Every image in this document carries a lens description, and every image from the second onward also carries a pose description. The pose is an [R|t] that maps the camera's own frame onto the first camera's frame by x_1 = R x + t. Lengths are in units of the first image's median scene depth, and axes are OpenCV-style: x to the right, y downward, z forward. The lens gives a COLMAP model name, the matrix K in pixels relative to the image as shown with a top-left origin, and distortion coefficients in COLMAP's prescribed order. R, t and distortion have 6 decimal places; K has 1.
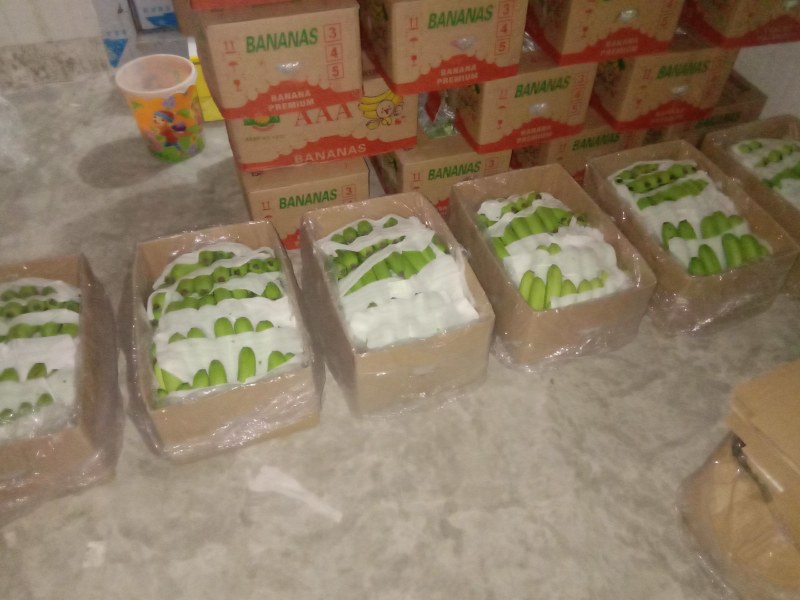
lens RADIAL K [[634.9, 0, 395.5], [0, 634.9, 304.0], [0, 0, 1]] dist [0.079549, -0.132748]
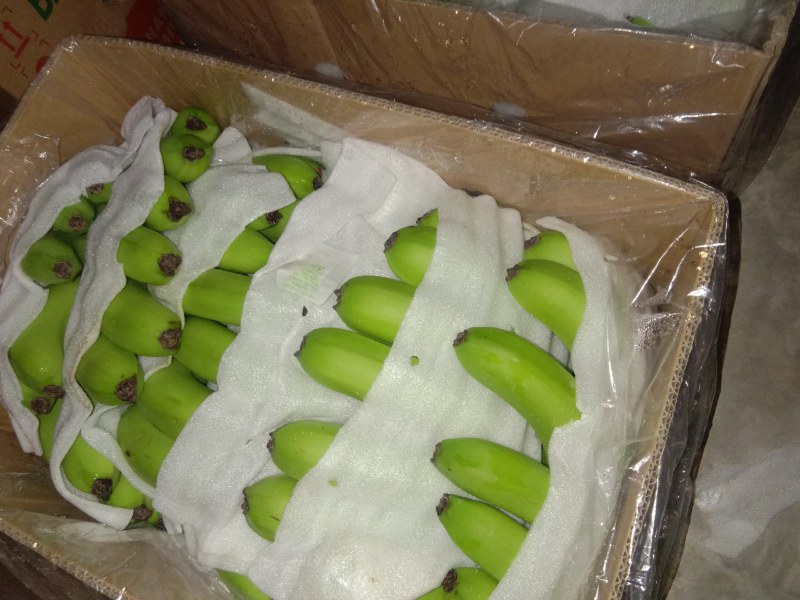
lens RADIAL K [[634.9, 0, 404.7], [0, 634.9, 301.3], [0, 0, 1]] dist [0.079549, -0.132748]
pose [[0.631707, -0.770935, 0.081279, -0.242204], [0.693192, 0.608697, 0.385971, -0.066232], [-0.347033, -0.187478, 0.918923, 0.693543]]
